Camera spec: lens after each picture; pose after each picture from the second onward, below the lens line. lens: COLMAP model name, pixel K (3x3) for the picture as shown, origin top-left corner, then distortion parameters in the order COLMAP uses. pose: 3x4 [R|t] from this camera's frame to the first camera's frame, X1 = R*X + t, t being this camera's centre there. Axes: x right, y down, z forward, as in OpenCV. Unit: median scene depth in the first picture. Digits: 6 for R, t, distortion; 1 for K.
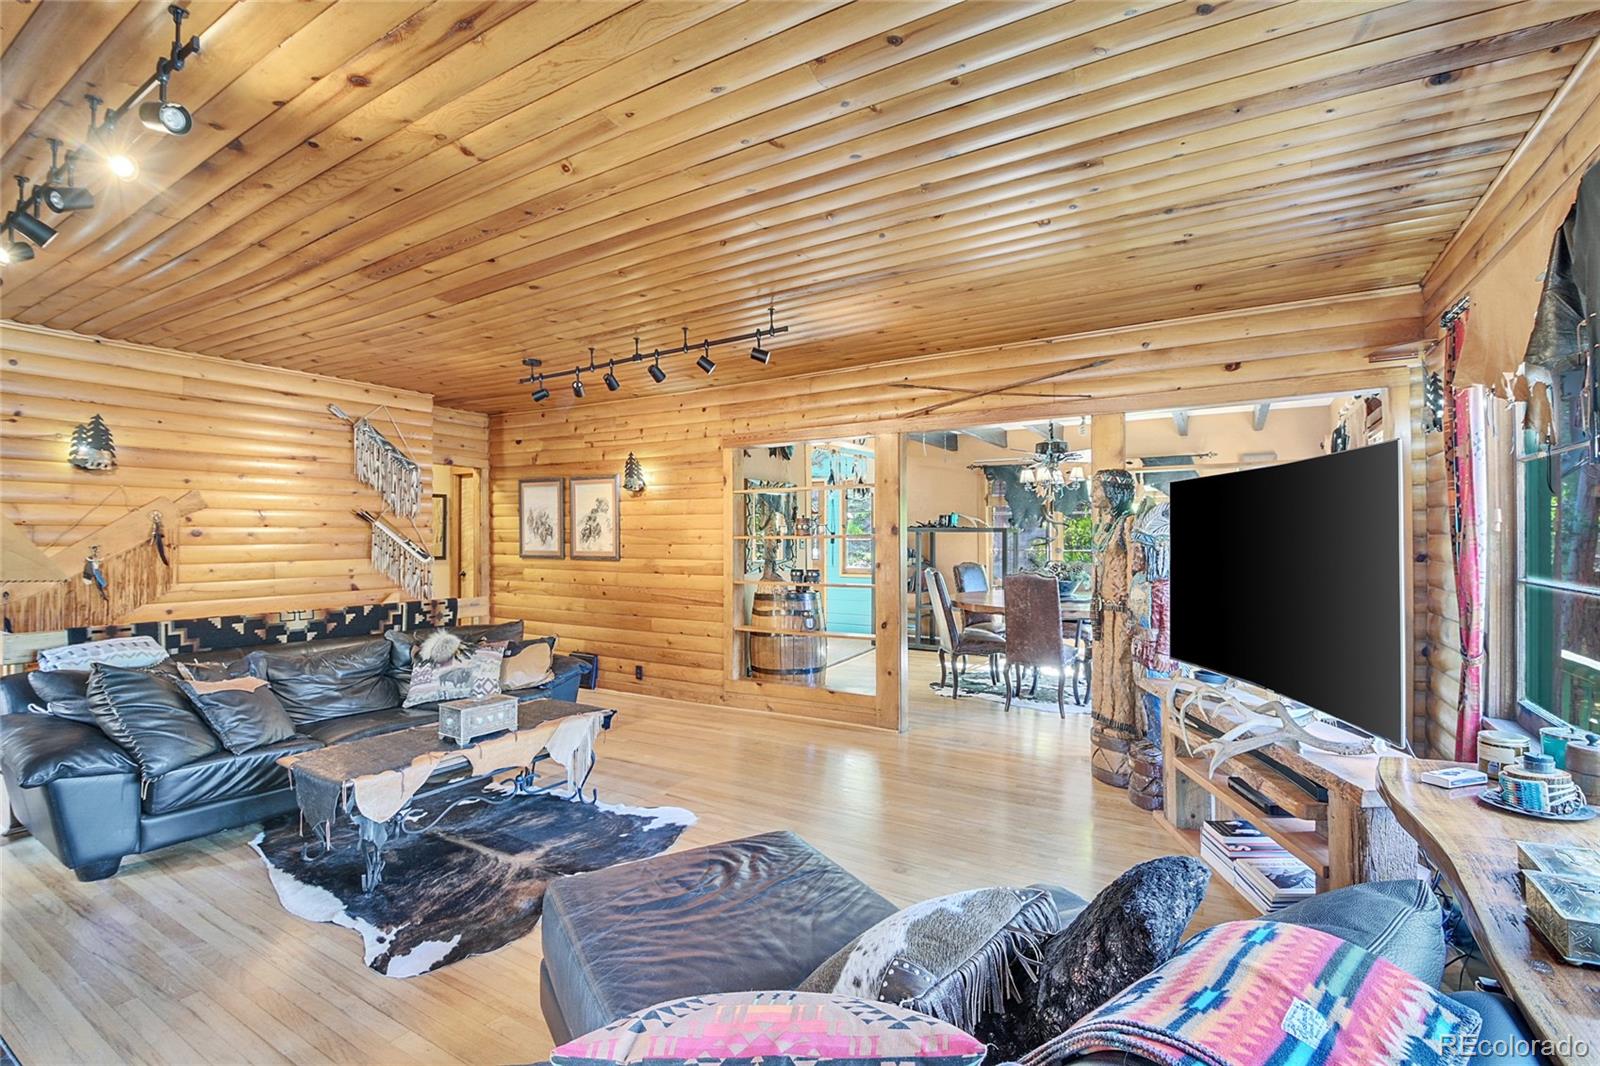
lens RADIAL K [[701.9, 0, 800.8], [0, 701.9, 525.6], [0, 0, 1]] dist [-0.009815, -0.010206]
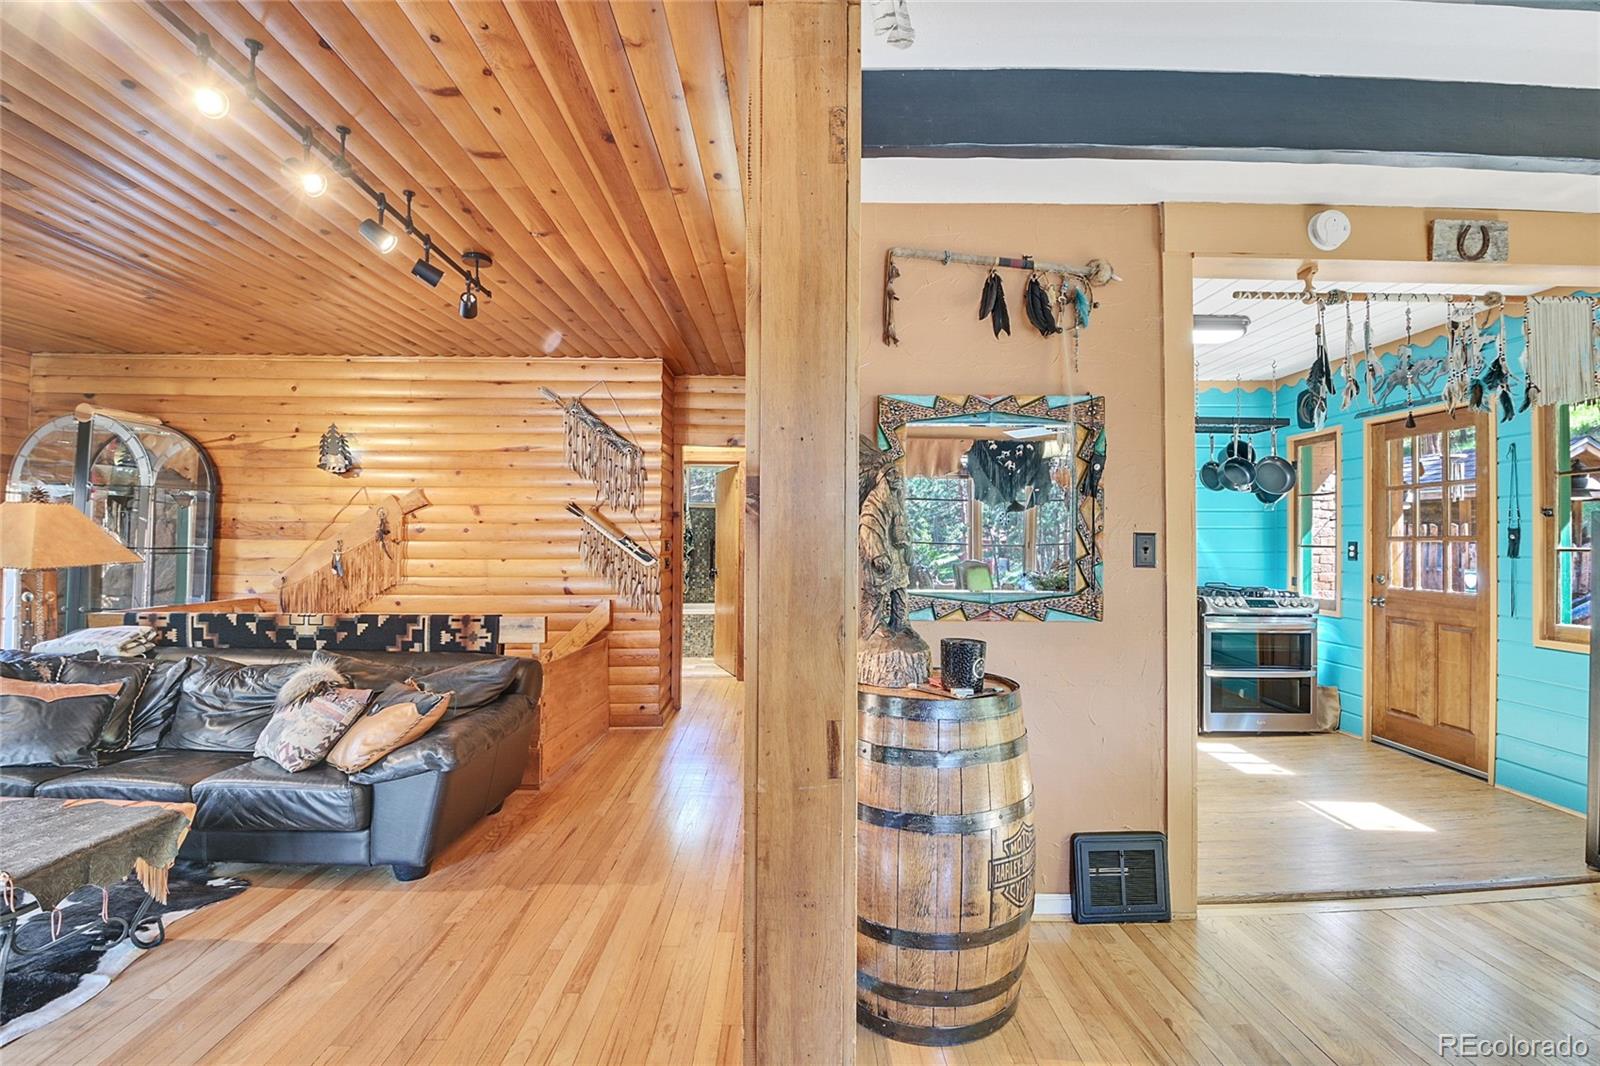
lens RADIAL K [[701.9, 0, 821.4], [0, 701.9, 523.5], [0, 0, 1]] dist [-0.009815, -0.010206]
pose [[0.547993, -0.012462, -0.836390, 0.378365], [0.006305, 0.999922, -0.010768, 0.020019], [0.836459, 0.000627, 0.548029, 1.053847]]
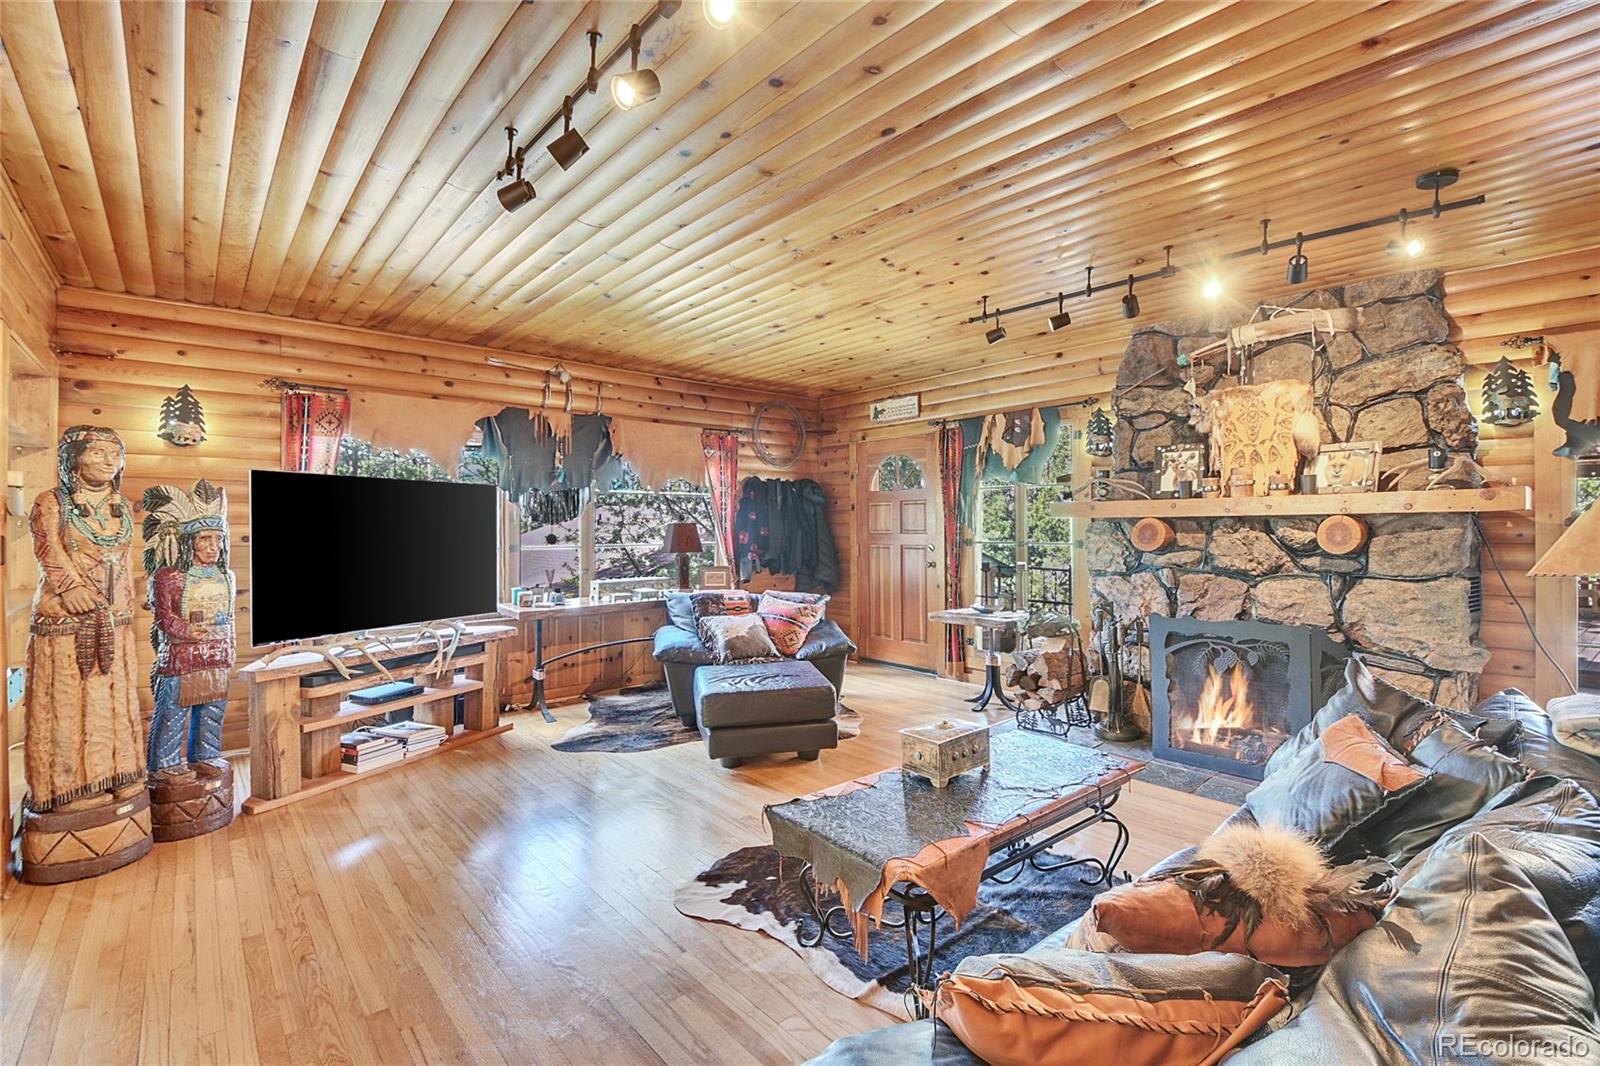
lens RADIAL K [[701.9, 0, 806.2], [0, 701.9, 534.4], [0, 0, 1]] dist [-0.009815, -0.010206]
pose [[-0.947708, 0.003659, 0.319117, -0.424333], [0.002221, 0.999986, -0.004869, 0.027981], [-0.319130, -0.003906, -0.947703, 1.347562]]
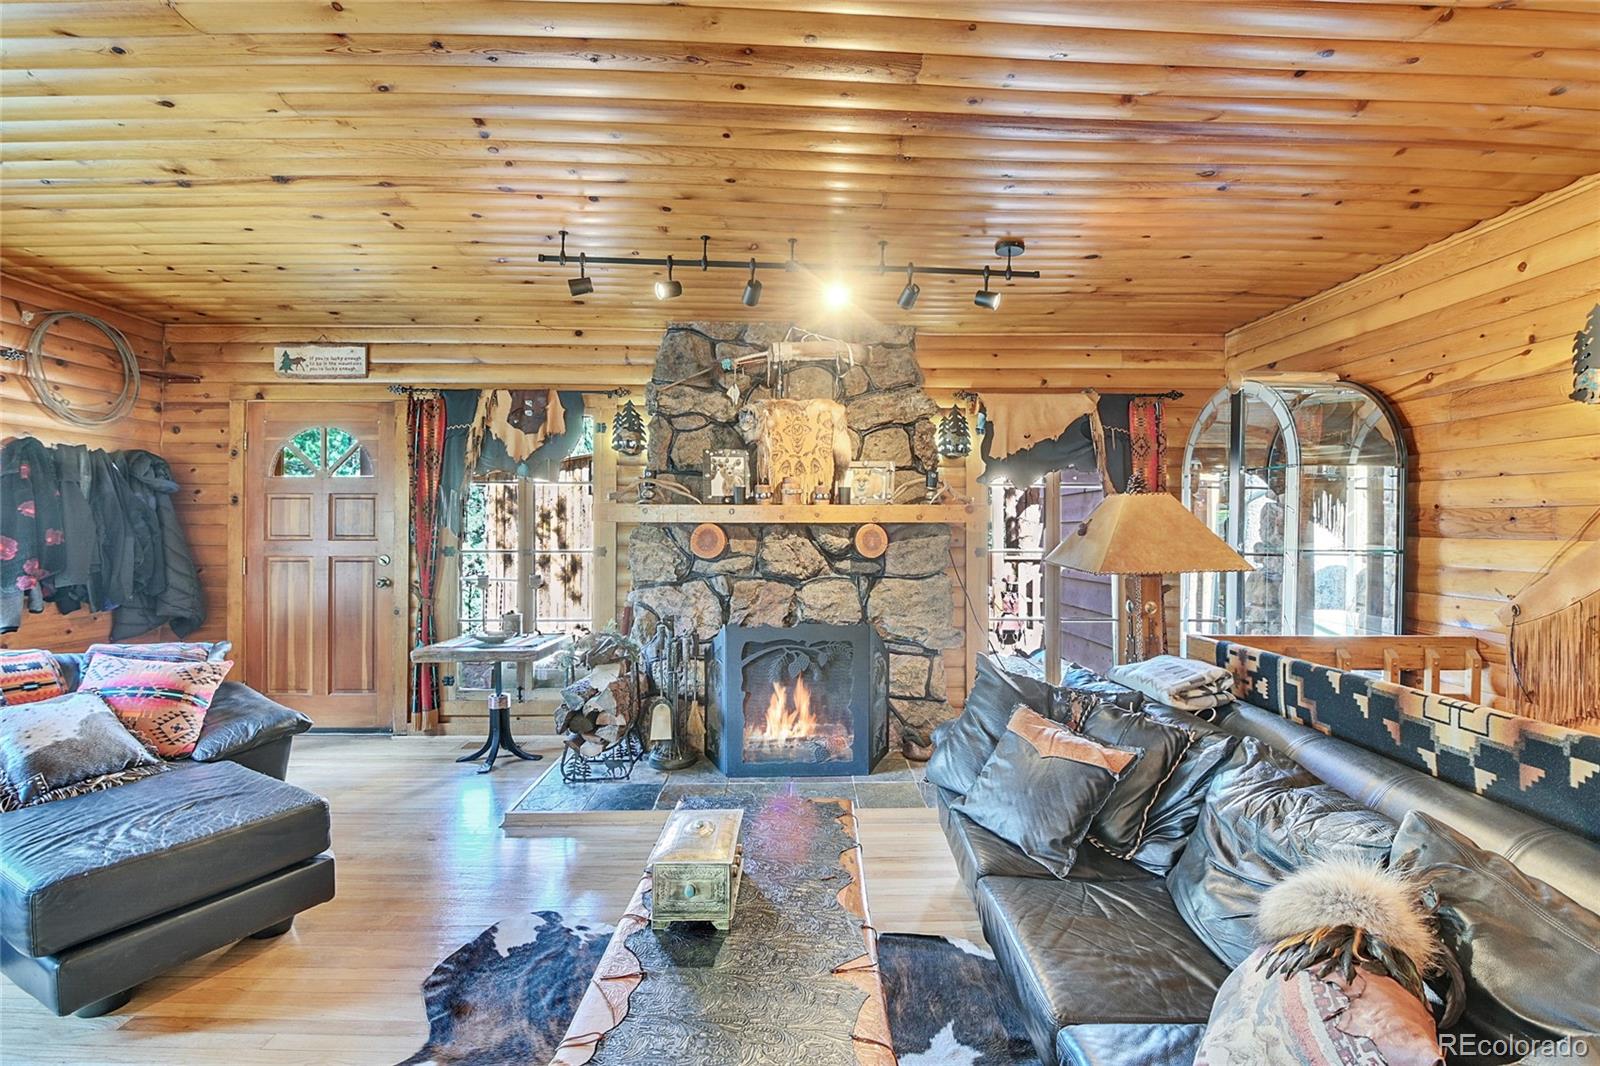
lens RADIAL K [[701.9, 0, 809.9], [0, 701.9, 526.6], [0, 0, 1]] dist [-0.009815, -0.010206]
pose [[-0.844099, -0.003035, -0.536179, -0.189957], [0.007880, 0.999806, -0.018064, 0.023402], [0.536129, -0.019472, -0.843911, 1.129090]]
